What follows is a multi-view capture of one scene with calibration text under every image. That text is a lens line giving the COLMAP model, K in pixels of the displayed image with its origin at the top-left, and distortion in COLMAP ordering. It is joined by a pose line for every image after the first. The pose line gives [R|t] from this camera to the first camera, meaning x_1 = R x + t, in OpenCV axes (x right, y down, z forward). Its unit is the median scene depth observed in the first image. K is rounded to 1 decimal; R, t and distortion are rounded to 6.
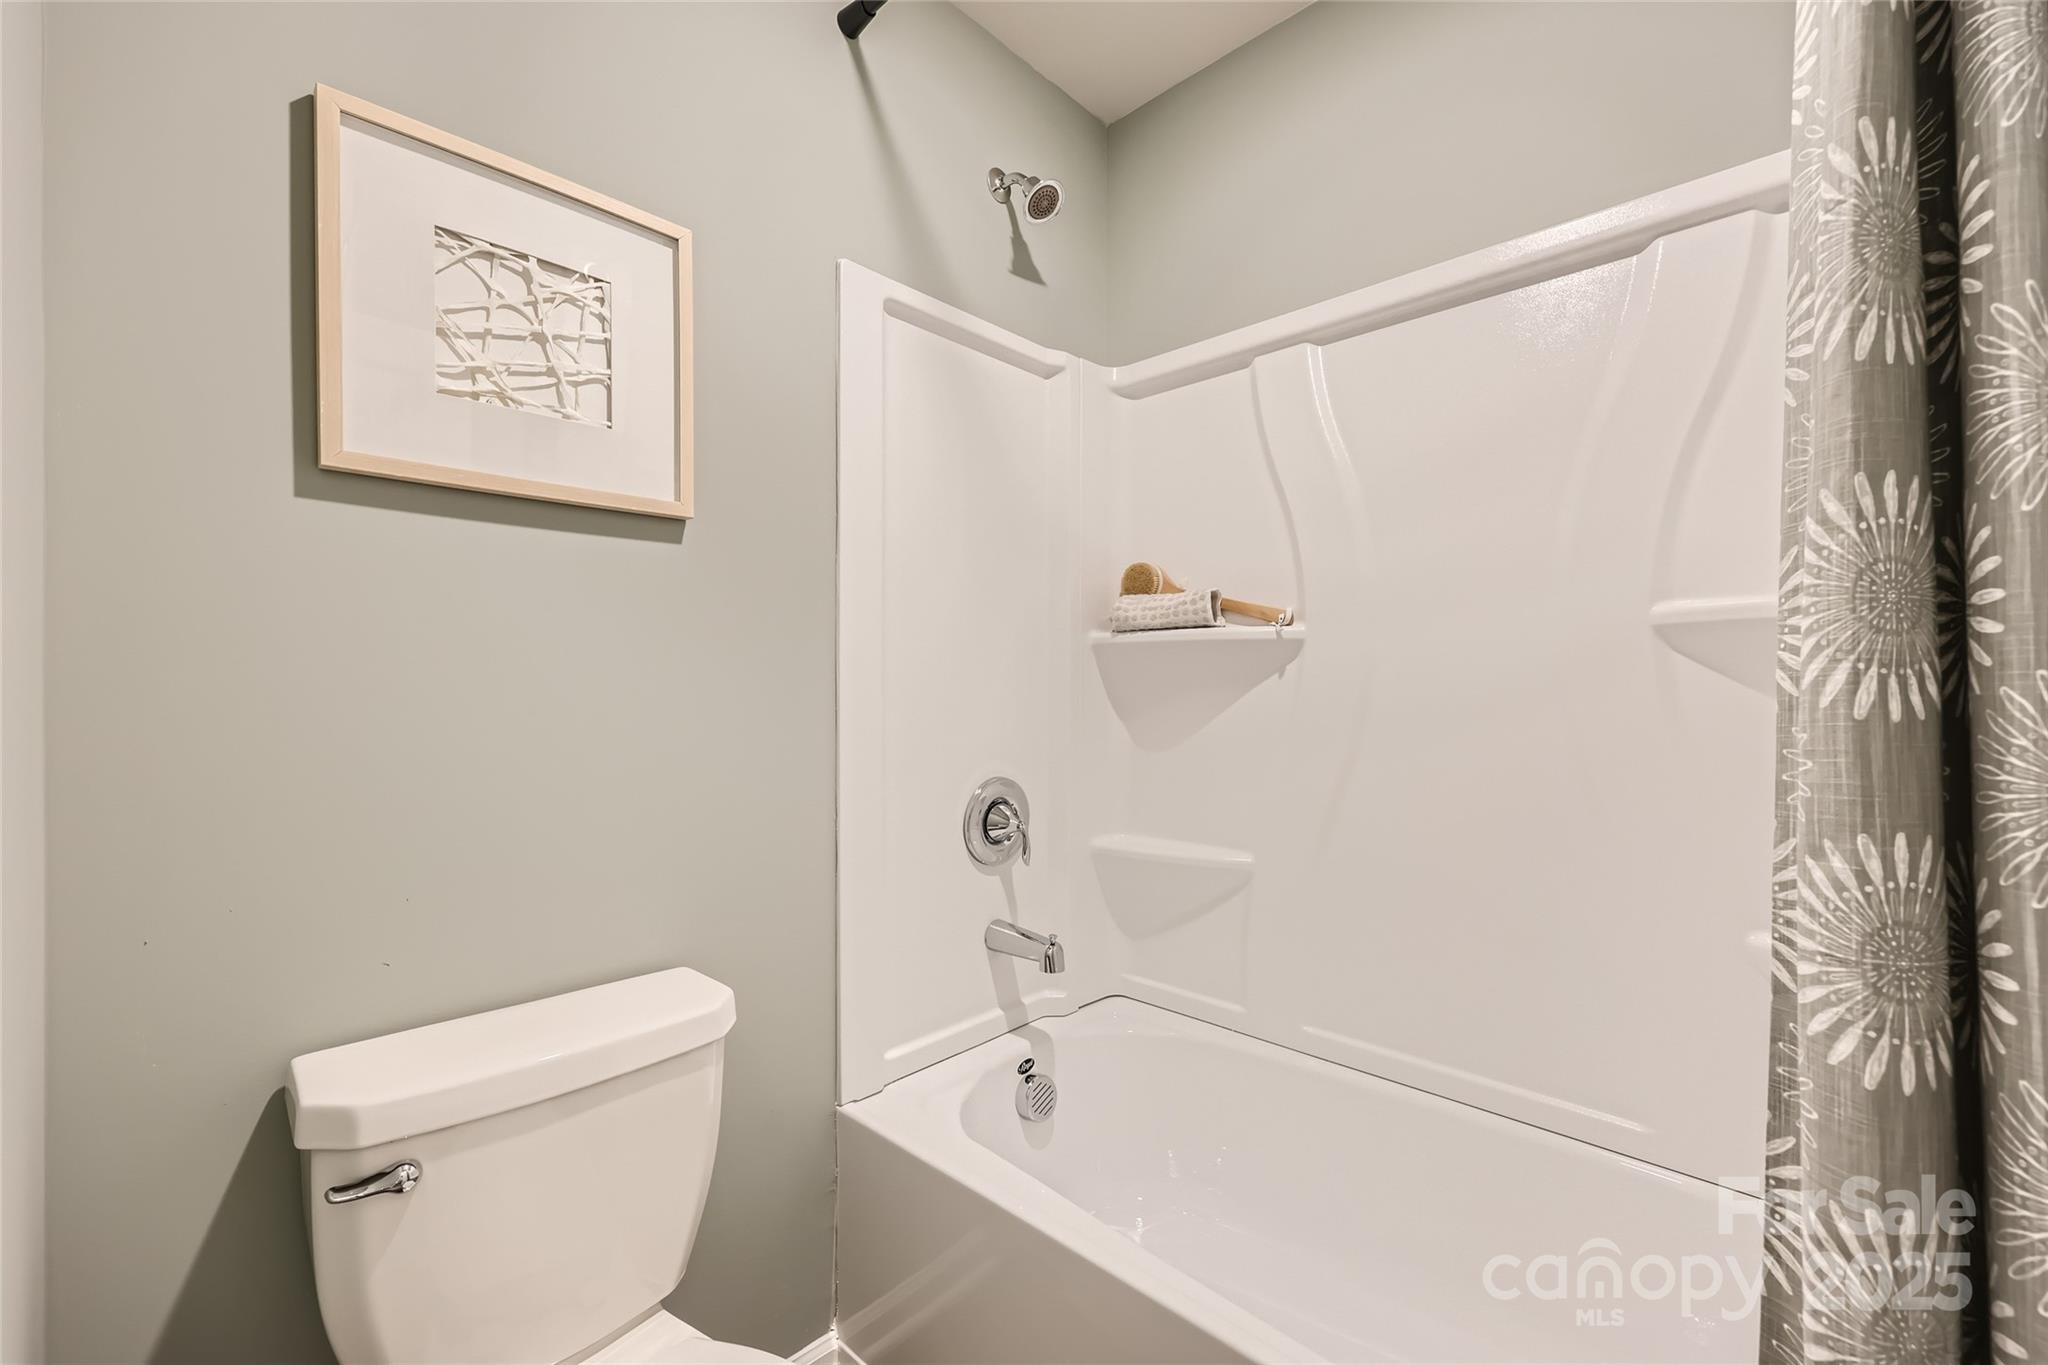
lens RADIAL K [[840.5, 0, 1024.0], [0, 840.5, 682.5], [0, 0, 1]] dist [0.009240, 0.000208]
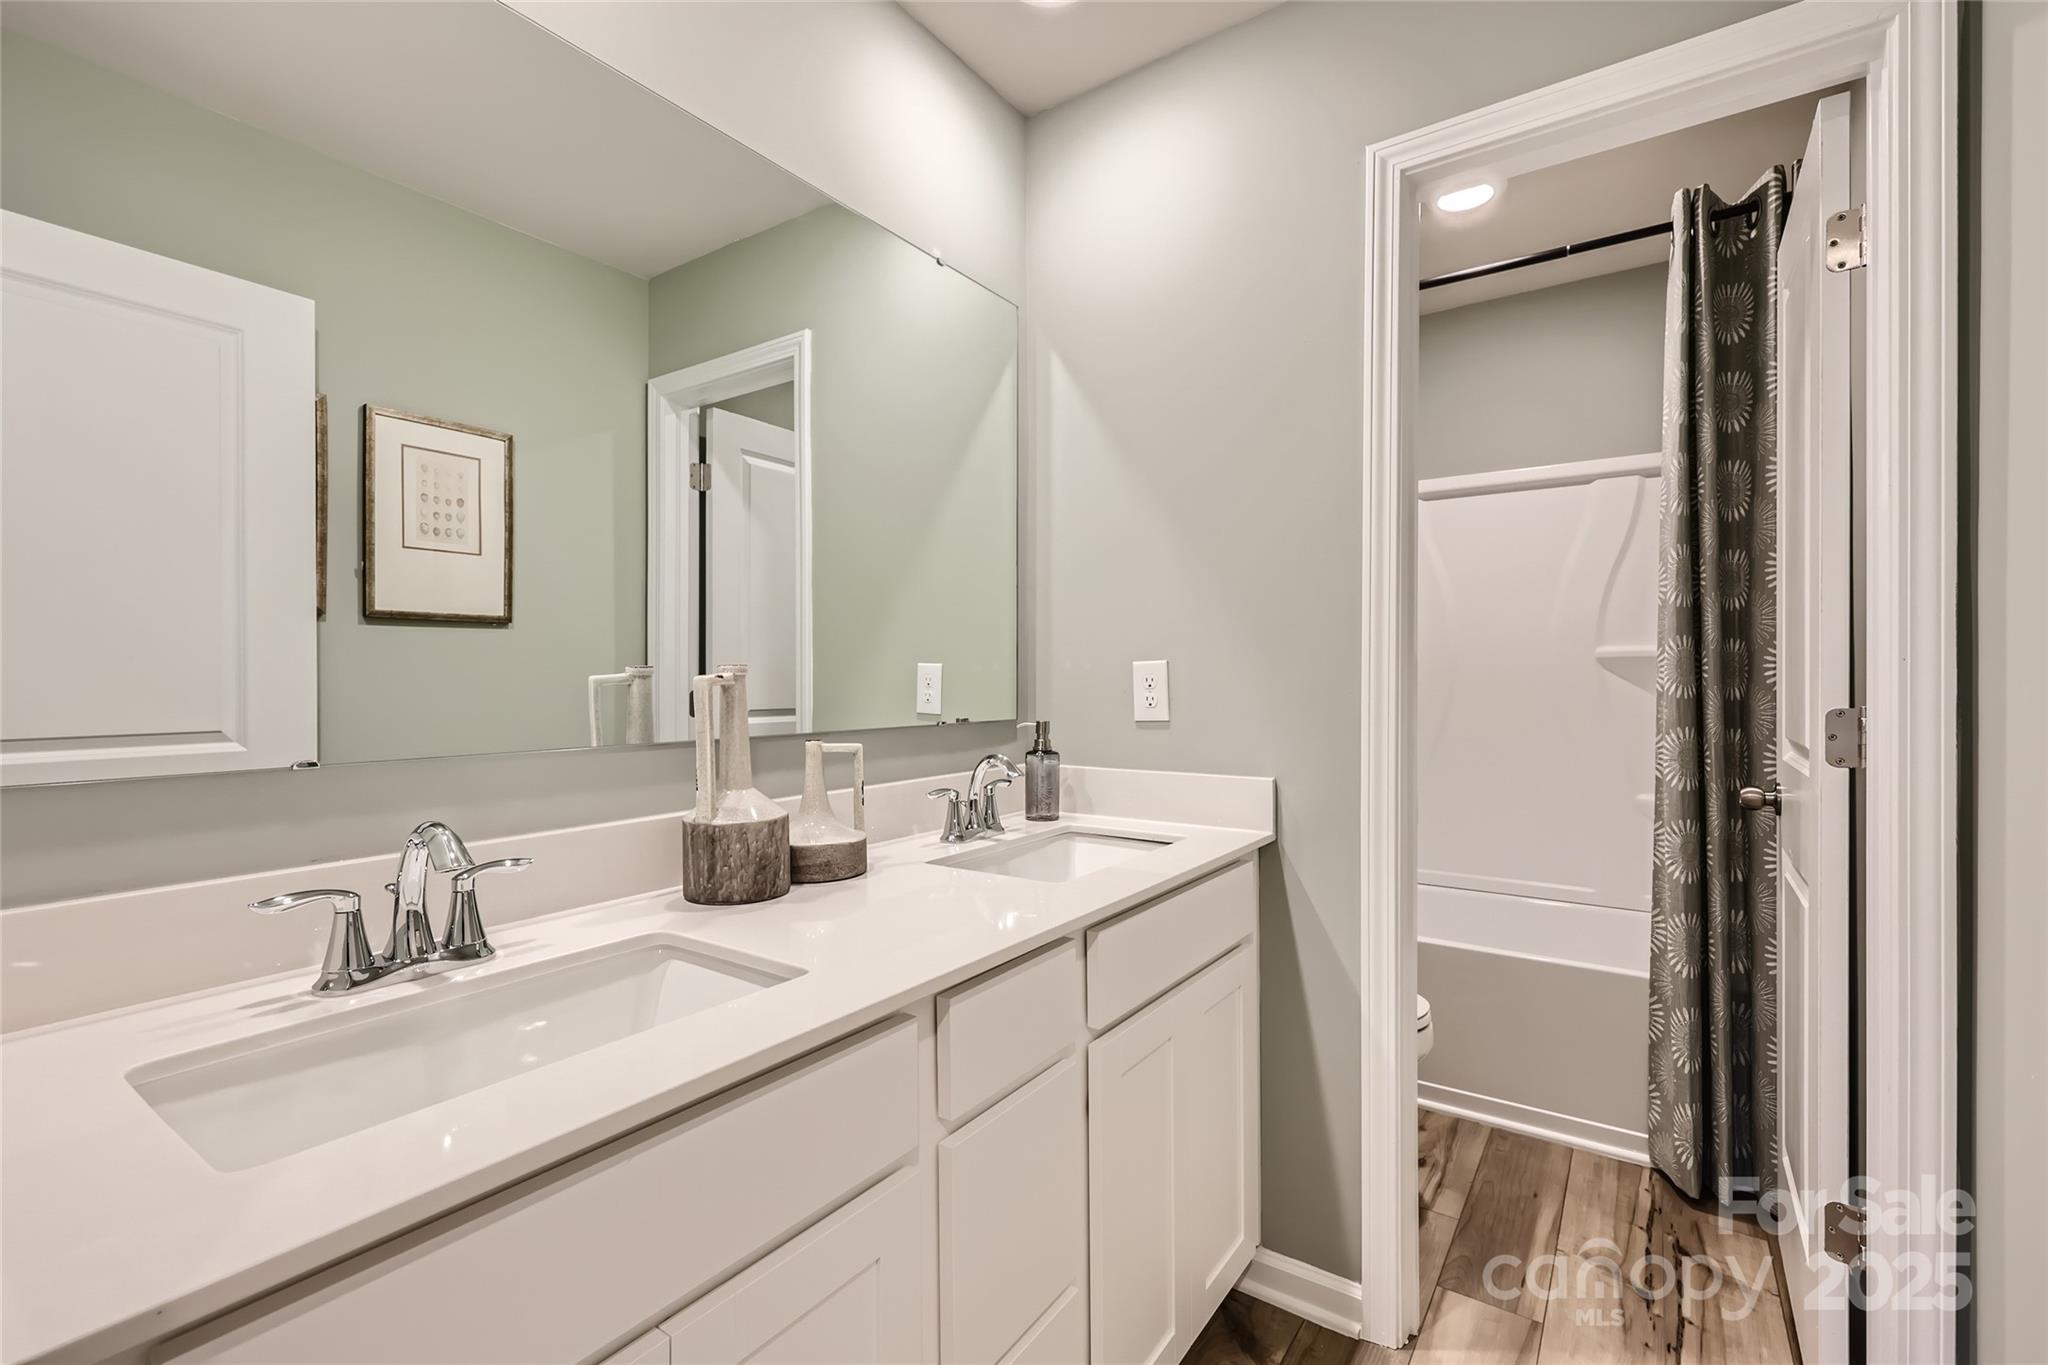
lens RADIAL K [[900.9, 0, 1024.0], [0, 900.9, 672.1], [0, 0, 1]] dist [0.024167, 0.000046]
pose [[0.989603, -0.001223, 0.143818, -2.521121], [0.001319, 0.999999, -0.000570, -0.076966], [-0.143817, 0.000754, 0.989604, -2.641960]]
